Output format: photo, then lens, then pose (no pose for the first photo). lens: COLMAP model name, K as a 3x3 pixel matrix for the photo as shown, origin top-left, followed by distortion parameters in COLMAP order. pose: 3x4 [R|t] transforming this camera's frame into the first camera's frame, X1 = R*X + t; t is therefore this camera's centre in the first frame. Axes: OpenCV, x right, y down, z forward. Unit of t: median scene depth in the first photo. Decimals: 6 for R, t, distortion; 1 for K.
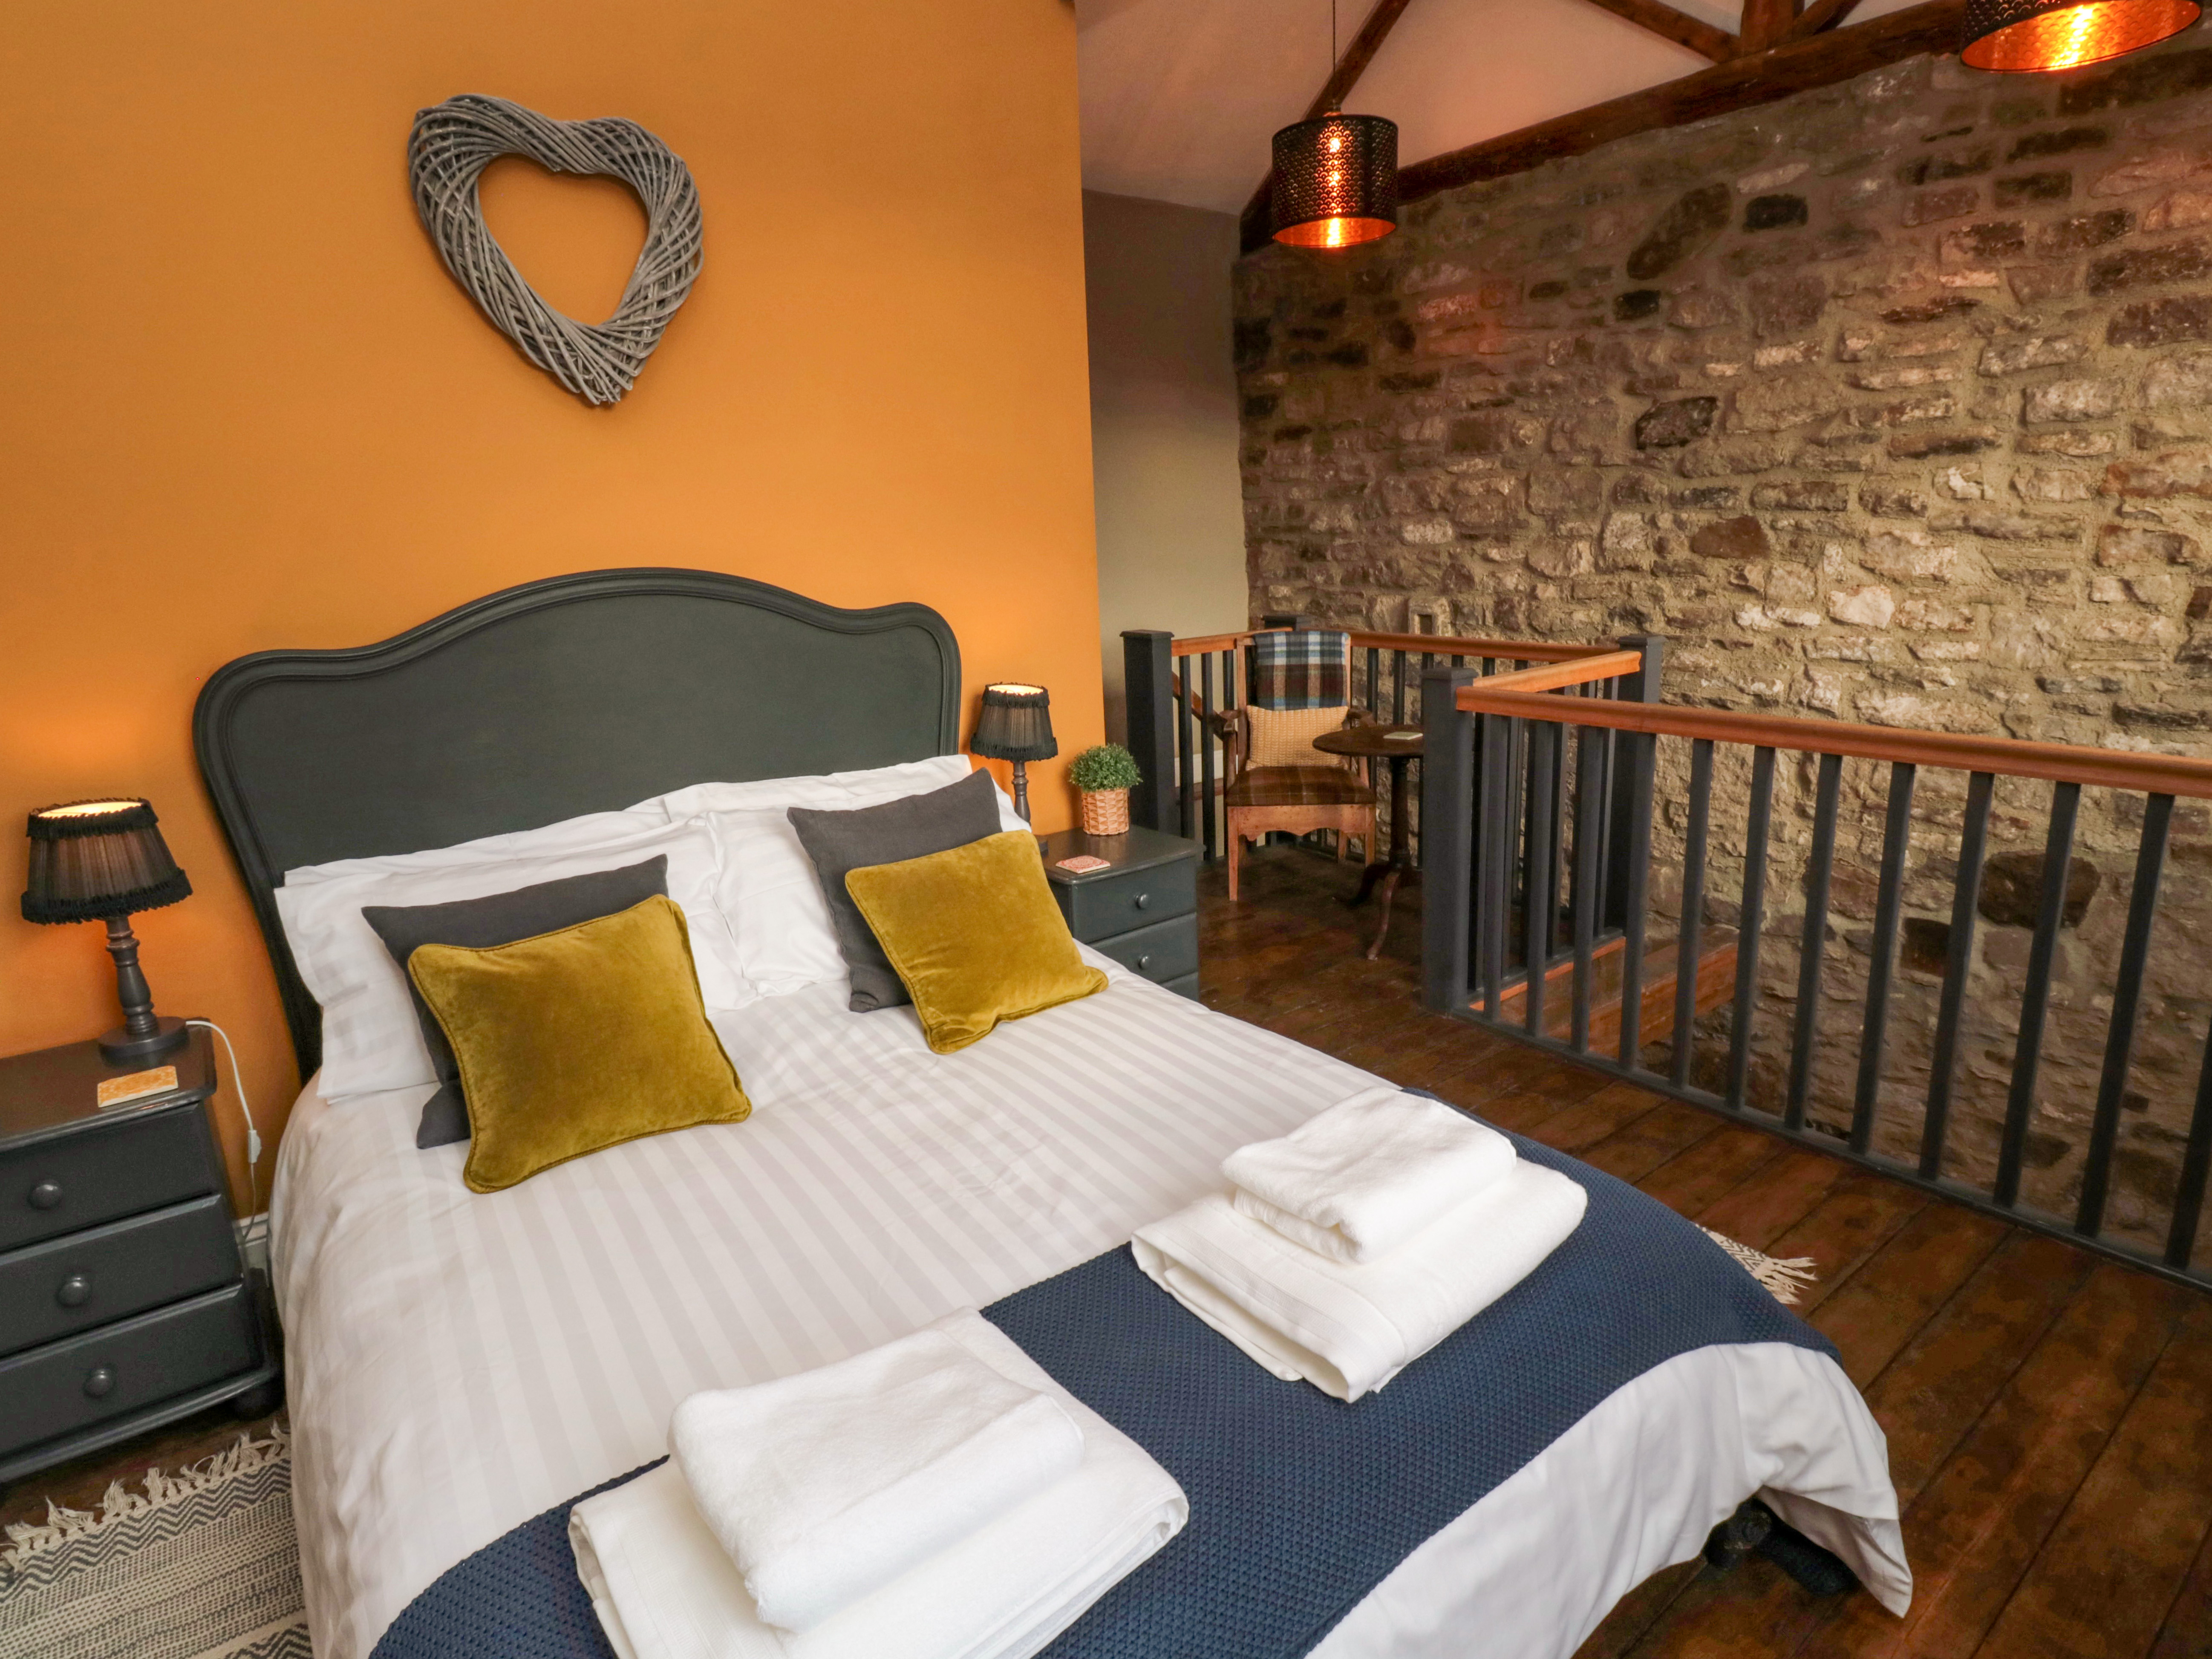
lens RADIAL K [[1203.1, 0, 1107.4], [0, 1203.1, 827.0], [0, 0, 1]] dist [-0.001085, -0.013716]
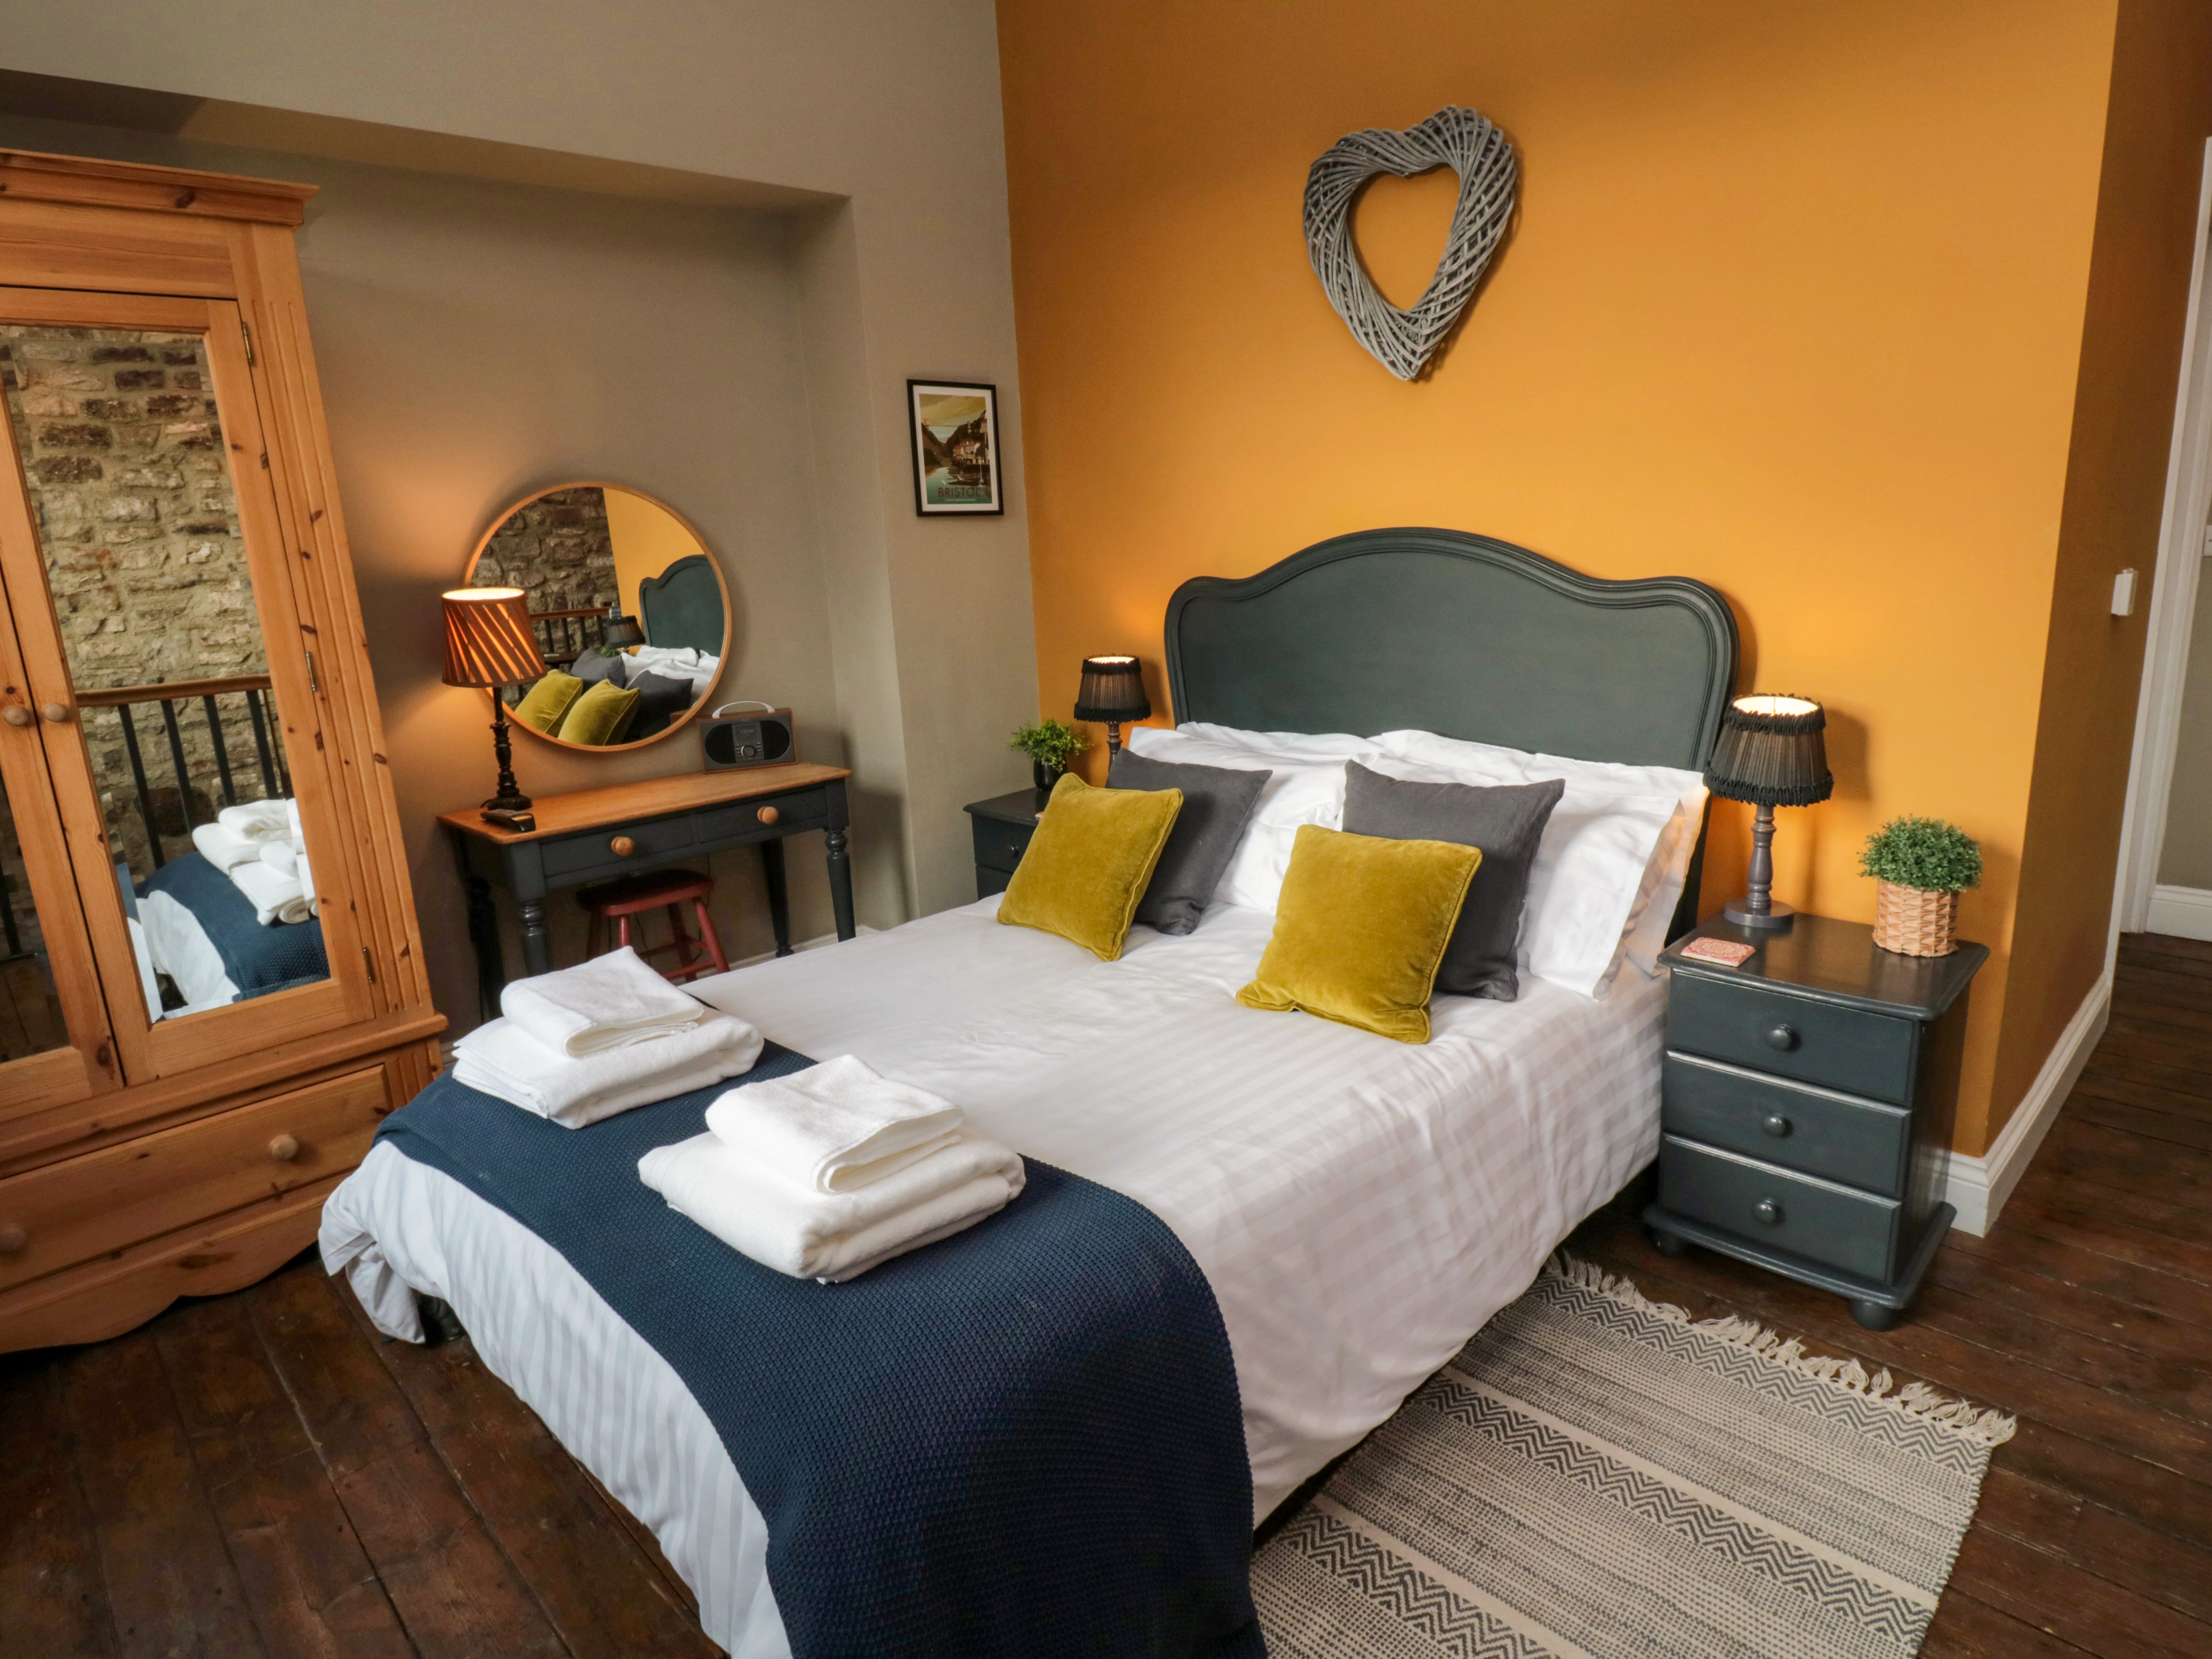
lens RADIAL K [[1236.5, 0, 1104.0], [0, 1236.5, 807.5], [0, 0, 1]] dist [0.005923, 0.002156]
pose [[0.133278, 0.247948, -0.959562, 0.785510], [-0.210387, 0.953211, 0.217085, -0.171144], [0.968491, 0.172946, 0.179207, 0.618851]]
